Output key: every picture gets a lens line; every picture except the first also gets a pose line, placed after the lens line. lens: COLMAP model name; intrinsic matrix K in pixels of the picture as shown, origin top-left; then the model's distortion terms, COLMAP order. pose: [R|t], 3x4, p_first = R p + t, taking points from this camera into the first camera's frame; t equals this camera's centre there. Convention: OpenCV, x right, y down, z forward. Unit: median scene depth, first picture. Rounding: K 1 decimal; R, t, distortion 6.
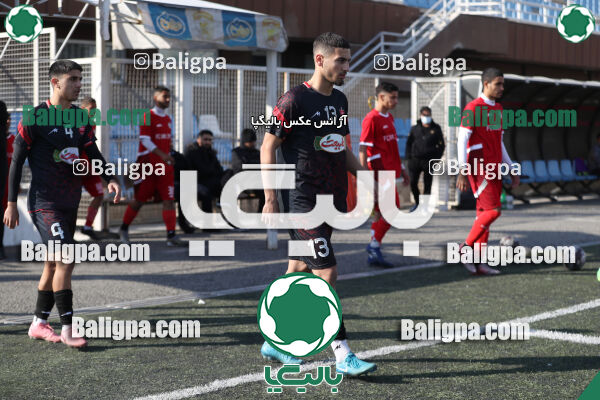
lens RADIAL K [[1281.3, 0, 300.5], [0, 1281.3, 200.1], [0, 0, 1]] dist [-0.298783, 0.231054]
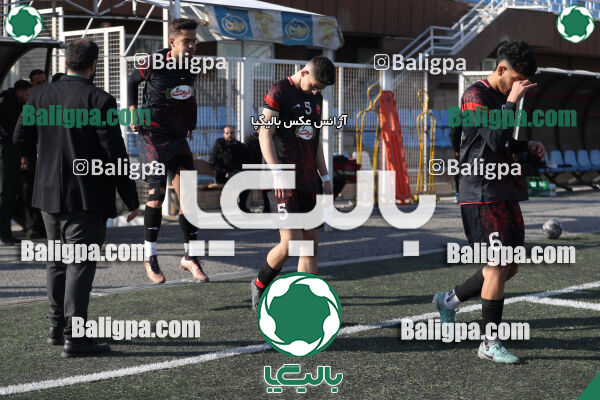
lens RADIAL K [[1268.4, 0, 291.8], [0, 1268.4, 221.4], [0, 0, 1]] dist [-0.318910, 0.138231]
pose [[0.998829, 0.000725, -0.048367, -0.000801], [0.000526, 0.999666, 0.025847, 0.001614], [0.048370, -0.025842, 0.998495, -0.060217]]
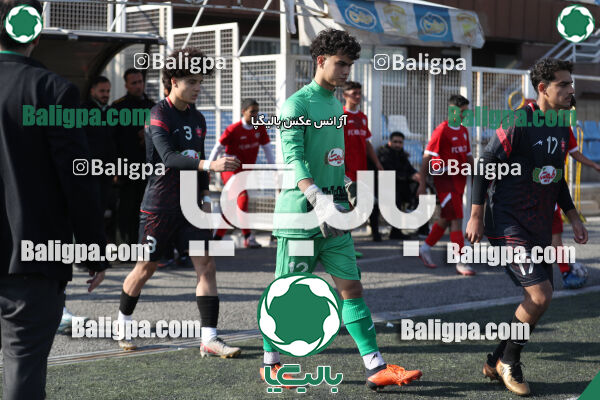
lens RADIAL K [[1256.3, 0, 283.7], [0, 1256.3, 212.0], [0, 0, 1]] dist [-0.318191, -0.001933]
pose [[0.987112, 0.015066, -0.159319, -0.006954], [-0.013197, 0.999831, 0.012785, -0.005630], [0.159485, -0.010518, 0.987144, 0.067763]]
